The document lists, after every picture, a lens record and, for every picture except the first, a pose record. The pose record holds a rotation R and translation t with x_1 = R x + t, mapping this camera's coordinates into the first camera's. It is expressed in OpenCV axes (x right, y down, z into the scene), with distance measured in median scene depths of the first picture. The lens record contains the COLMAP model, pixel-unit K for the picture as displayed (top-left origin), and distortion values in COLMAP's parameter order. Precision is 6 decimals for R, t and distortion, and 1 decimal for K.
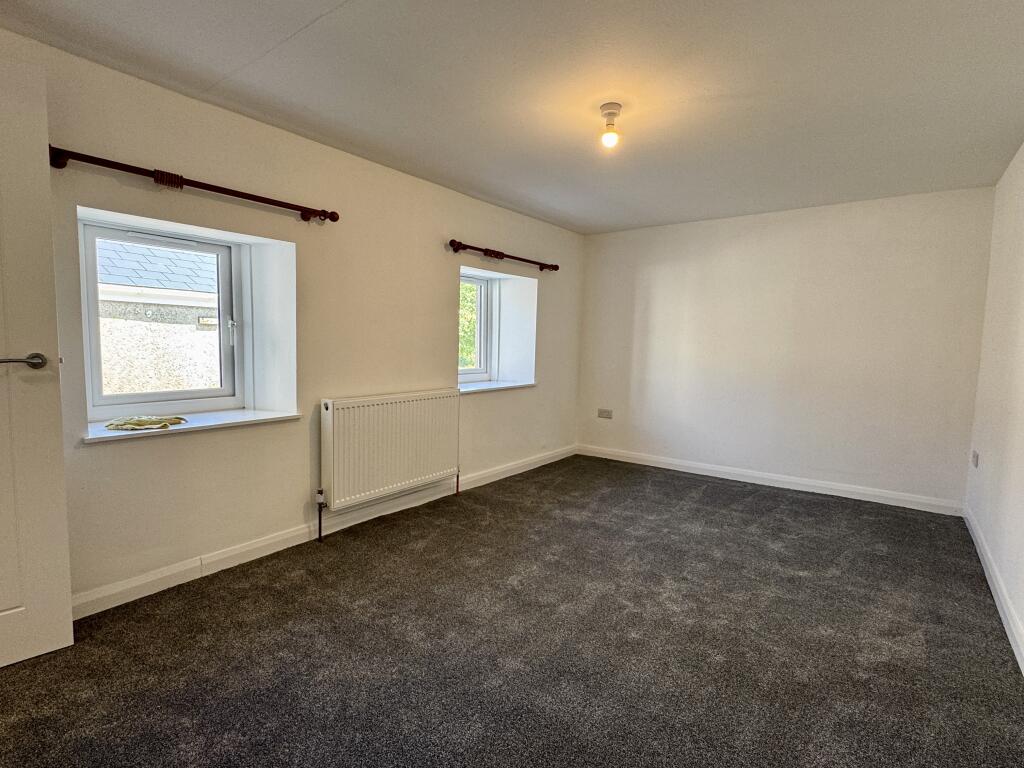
lens RADIAL K [[520.7, 0, 512.3], [0, 520.7, 380.8], [0, 0, 1]] dist [0.020149, -0.001143]
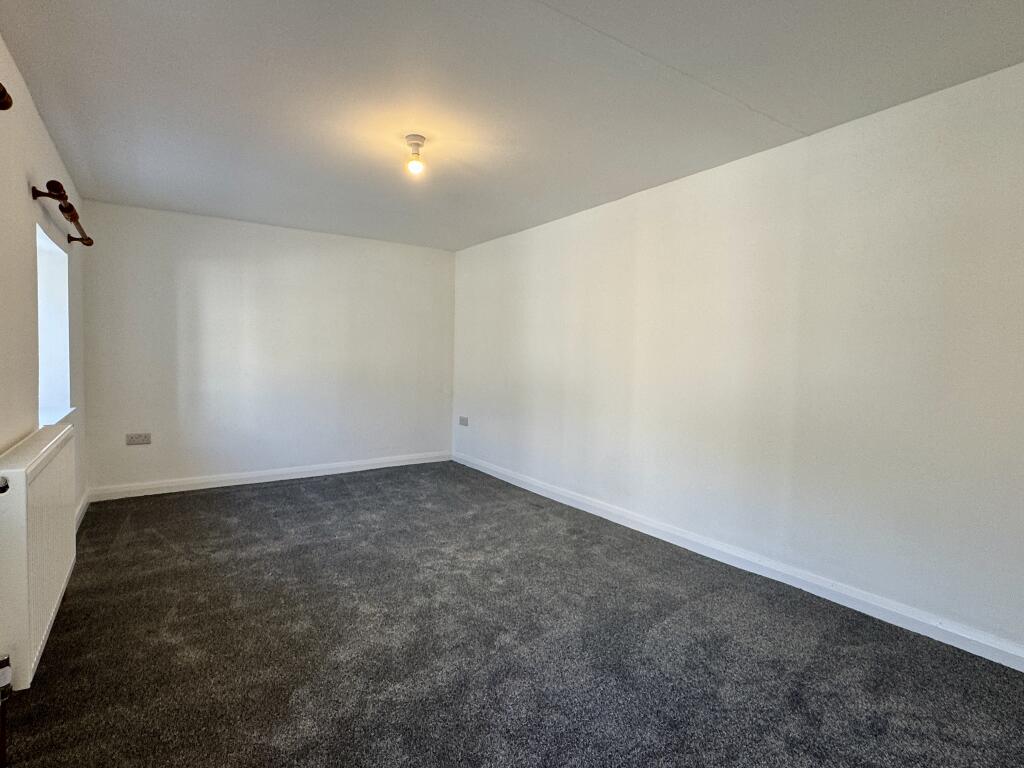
lens RADIAL K [[520.7, 0, 511.0], [0, 520.7, 385.1], [0, 0, 1]] dist [0.020149, -0.001143]
pose [[0.326507, -0.069482, 0.942638, -0.551848], [0.059377, 0.996832, 0.052910, -0.037973], [-0.943328, 0.038695, 0.329598, 0.311436]]
